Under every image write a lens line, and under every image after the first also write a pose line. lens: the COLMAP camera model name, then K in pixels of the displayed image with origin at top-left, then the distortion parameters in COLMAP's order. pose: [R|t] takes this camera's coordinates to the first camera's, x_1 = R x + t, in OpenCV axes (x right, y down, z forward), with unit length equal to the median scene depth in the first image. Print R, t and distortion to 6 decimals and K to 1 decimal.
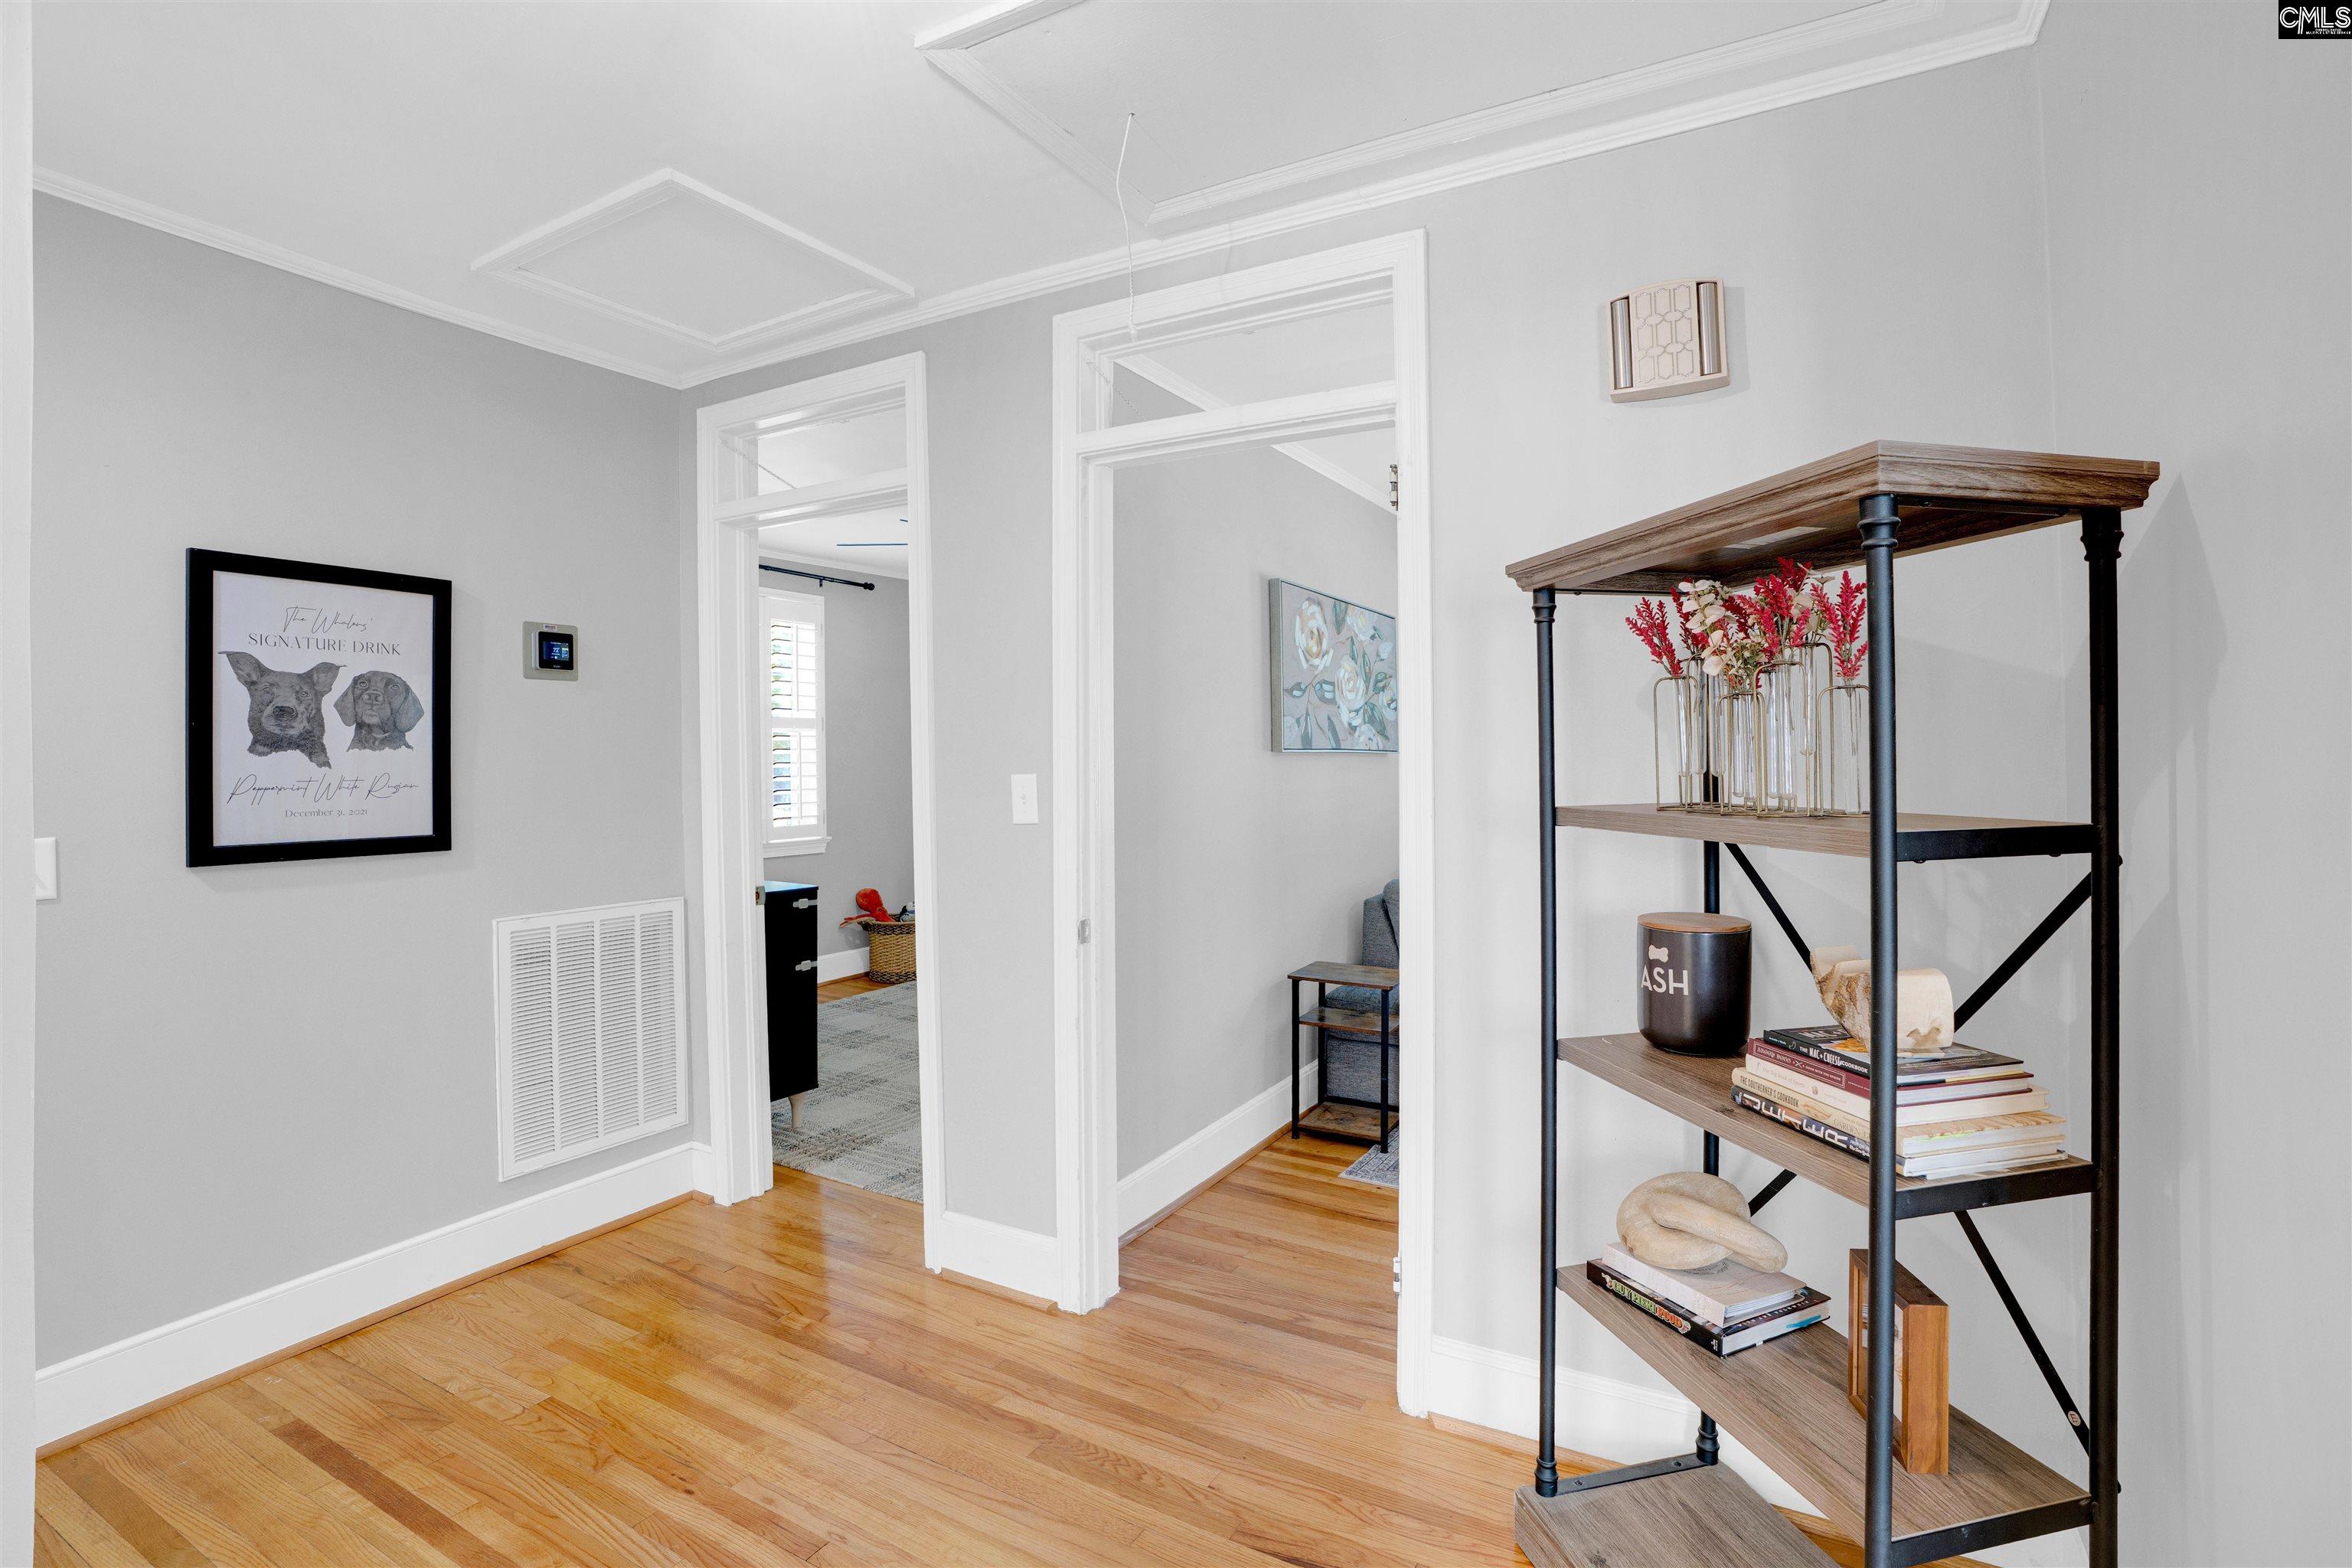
lens RADIAL K [[1096.6, 0, 1194.6], [0, 1096.6, 770.9], [0, 0, 1]] dist [-0.056333, 0.017844]
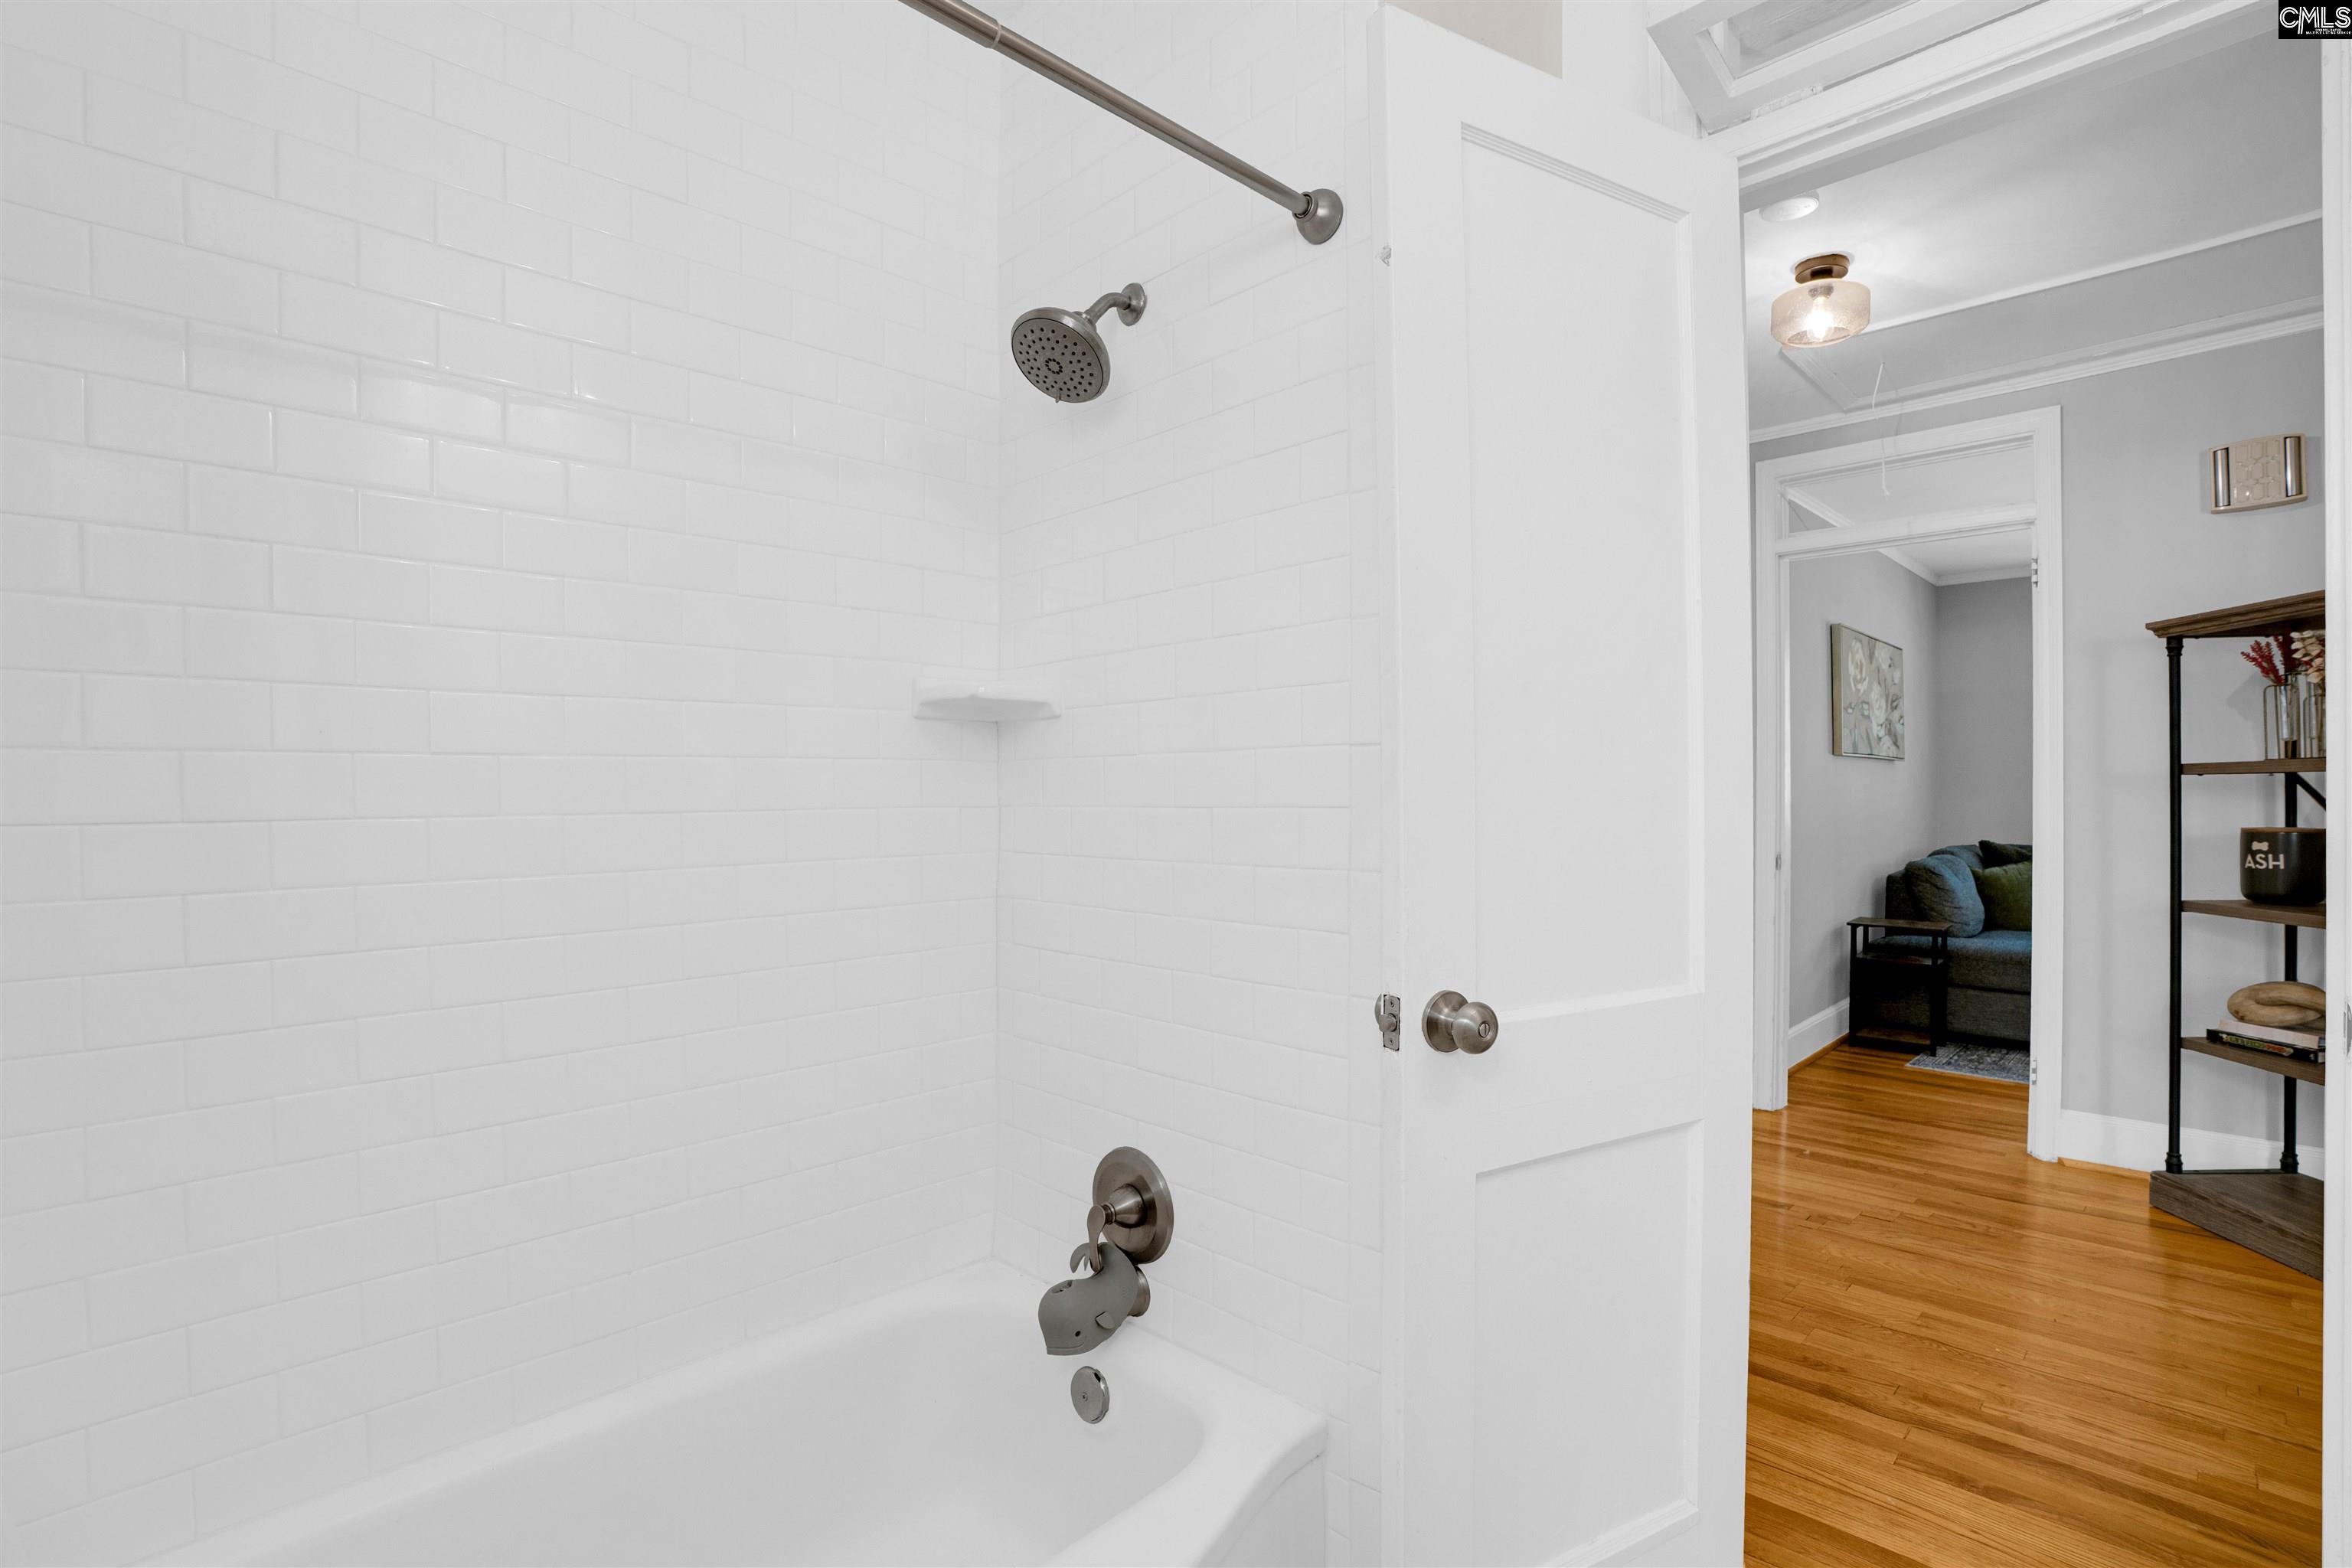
lens RADIAL K [[1096.6, 0, 1178.1], [0, 1096.6, 816.5], [0, 0, 1]] dist [-0.056333, 0.017844]
pose [[0.961105, 0.003475, -0.276162, -0.717664], [-0.001407, 0.999969, 0.007687, 0.104492], [0.276180, -0.007000, 0.961080, -1.018853]]
